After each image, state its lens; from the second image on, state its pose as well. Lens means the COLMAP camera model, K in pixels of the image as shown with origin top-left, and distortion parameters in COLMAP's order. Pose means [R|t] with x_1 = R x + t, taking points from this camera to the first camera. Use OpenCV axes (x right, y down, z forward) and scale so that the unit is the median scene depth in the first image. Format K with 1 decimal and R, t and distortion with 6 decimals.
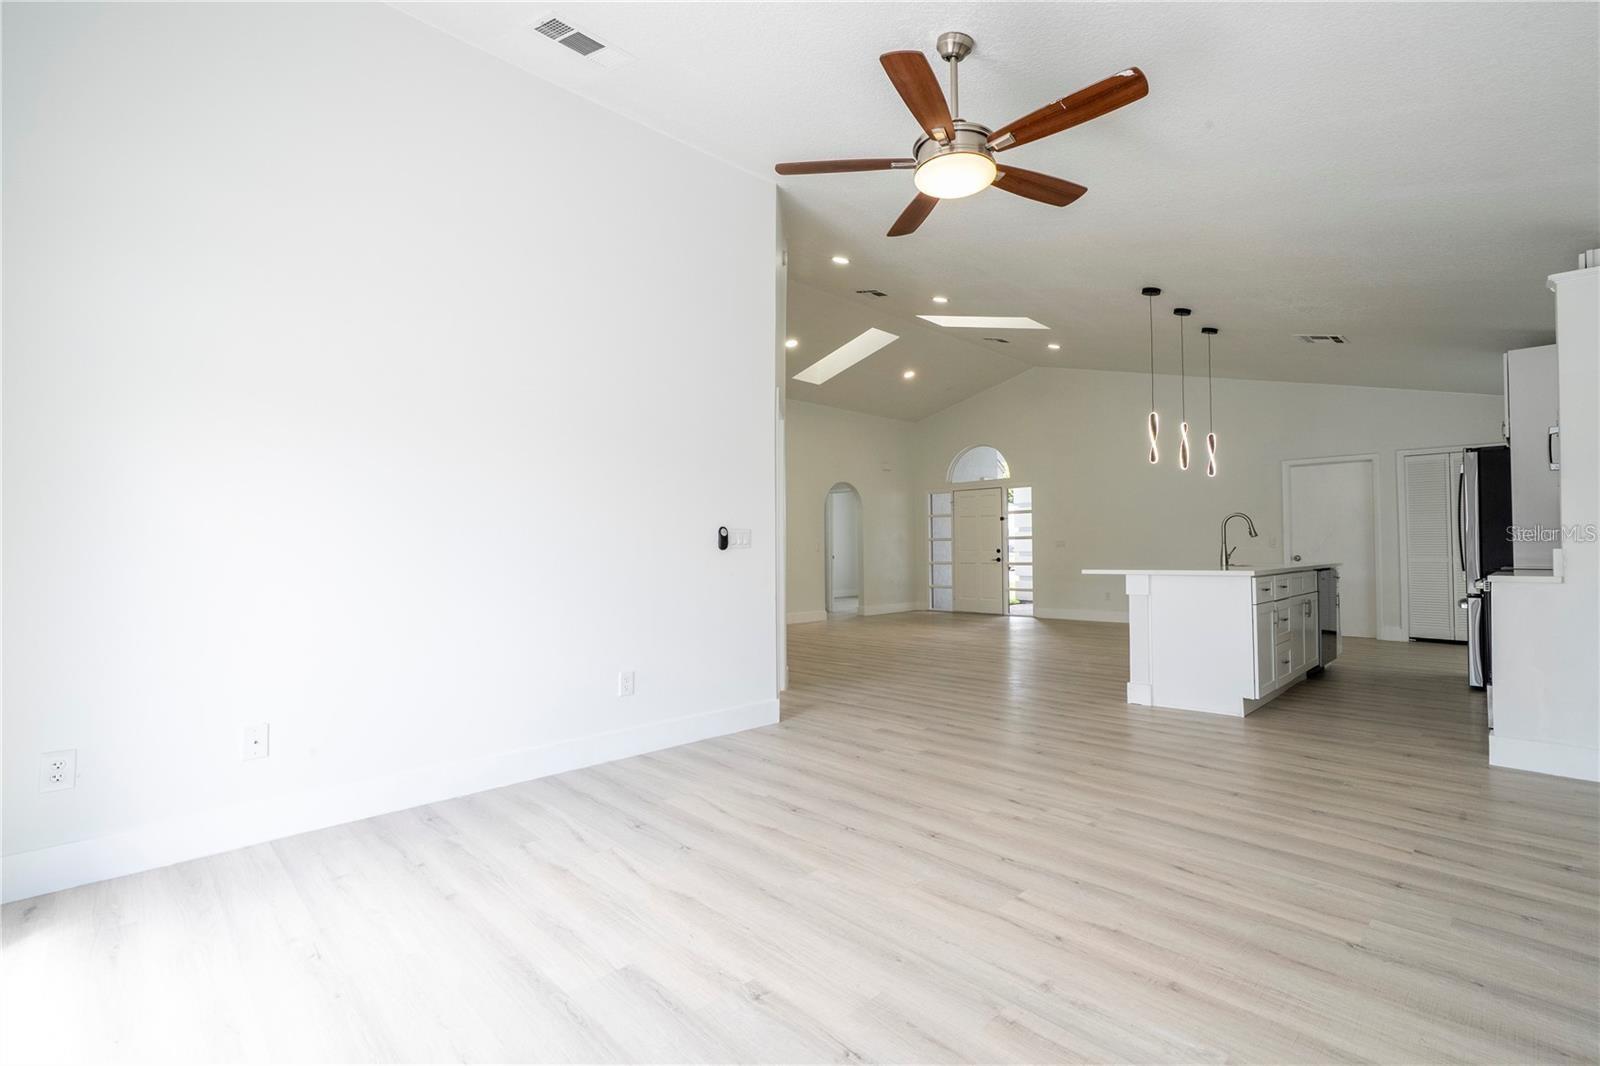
lens RADIAL K [[728.1, 0, 809.9], [0, 728.1, 534.5], [0, 0, 1]] dist [-0.000100, 0.000575]
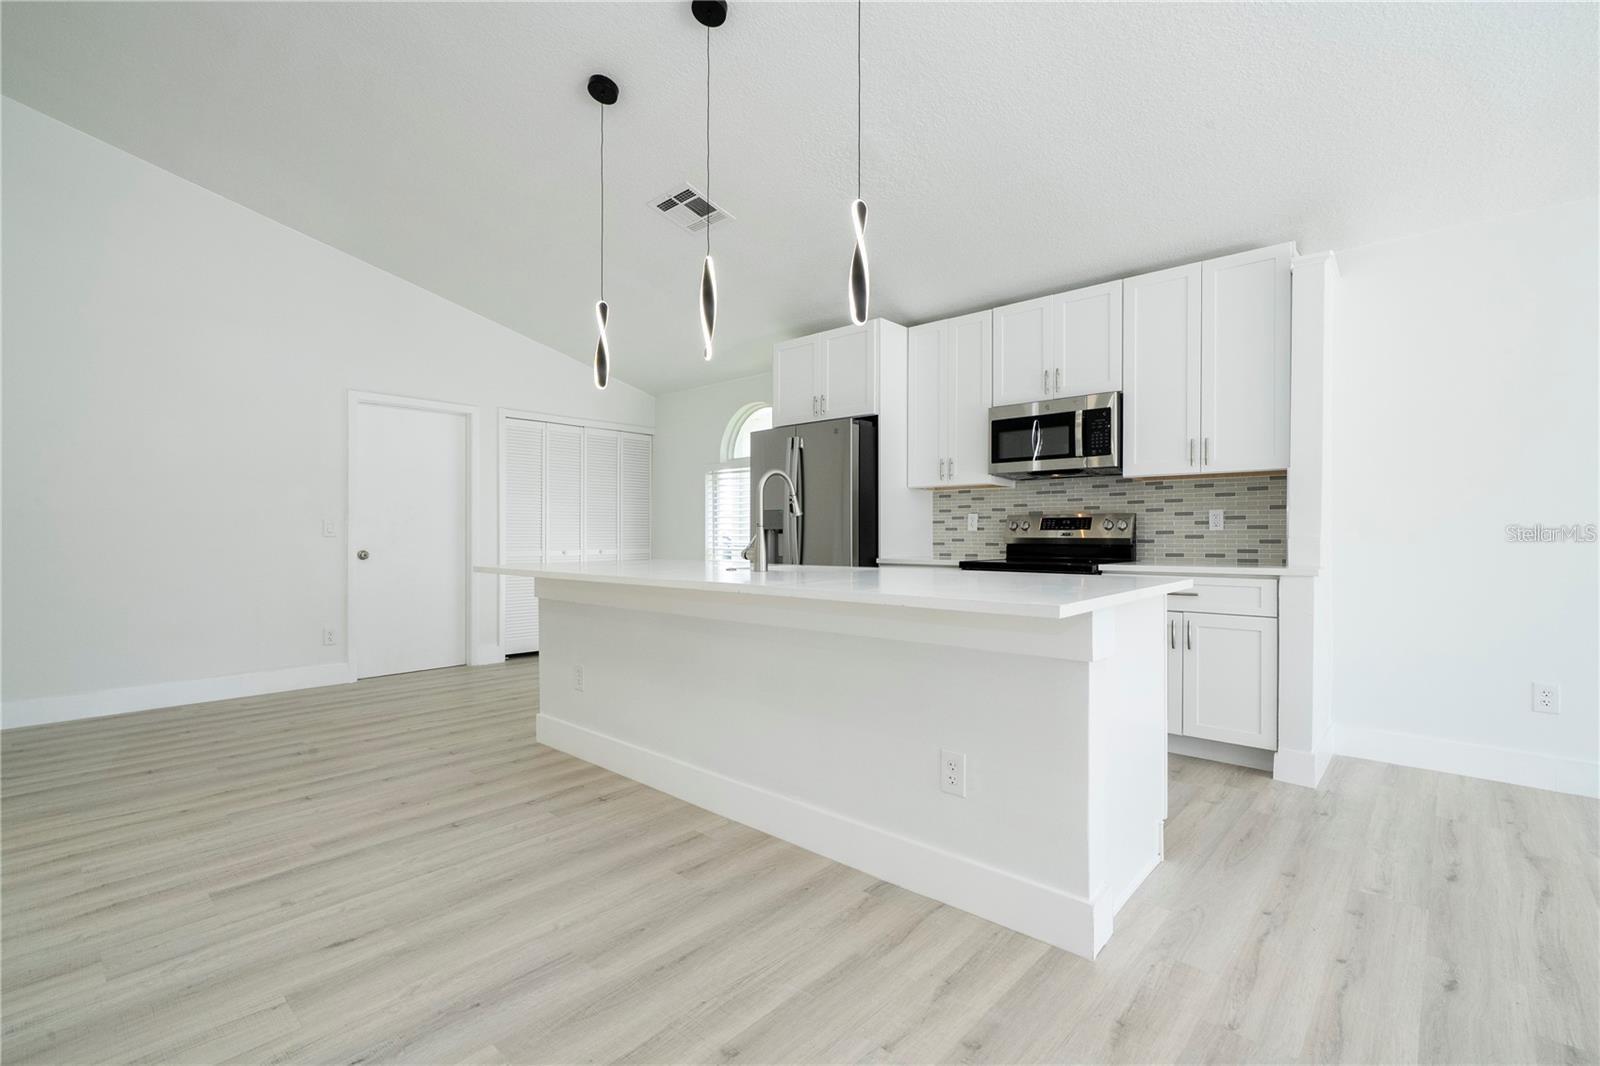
lens RADIAL K [[728.1, 0, 801.1], [0, 728.1, 540.2], [0, 0, 1]] dist [-0.000100, 0.000575]
pose [[-0.072500, 0.000879, 0.997368, 0.060984], [-0.019544, 0.999806, -0.002302, 0.024219], [-0.997177, -0.019659, -0.072469, 1.112611]]
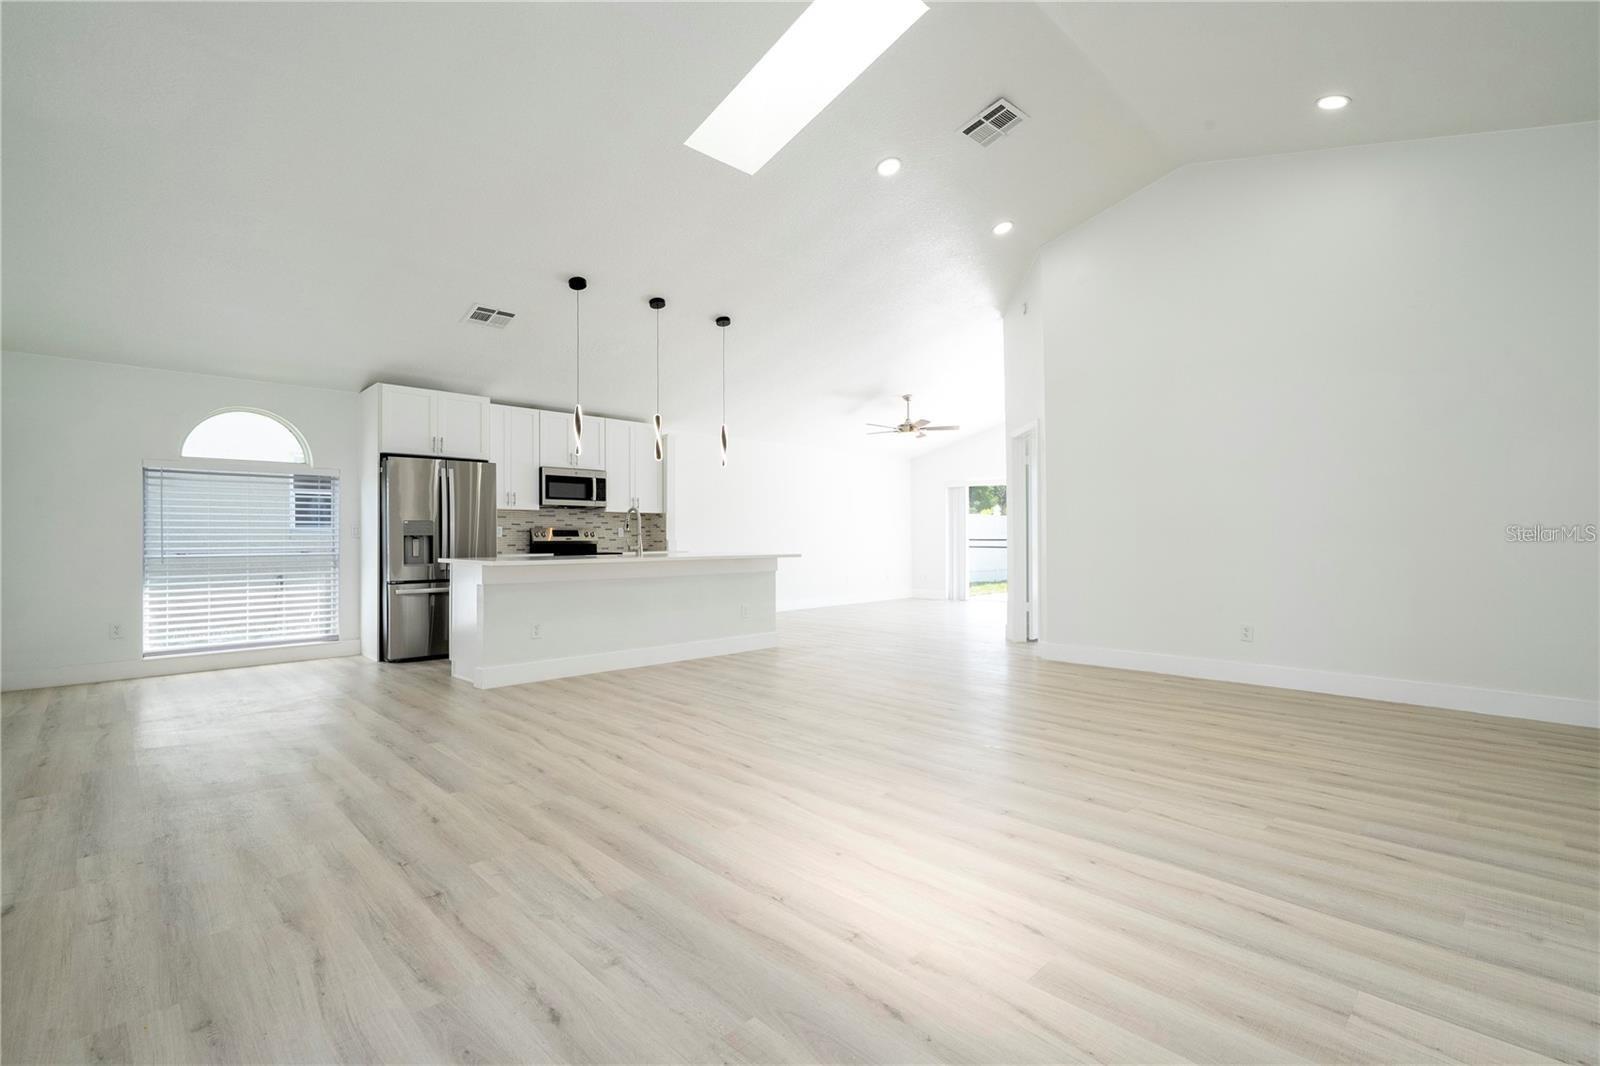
lens RADIAL K [[728.1, 0, 804.0], [0, 728.1, 530.0], [0, 0, 1]] dist [-0.000100, 0.000575]
pose [[-0.999821, 0.012422, 0.014291, 0.069143], [0.011963, 0.999424, -0.031747, 0.024884], [-0.014677, -0.031570, -0.999394, 1.148524]]
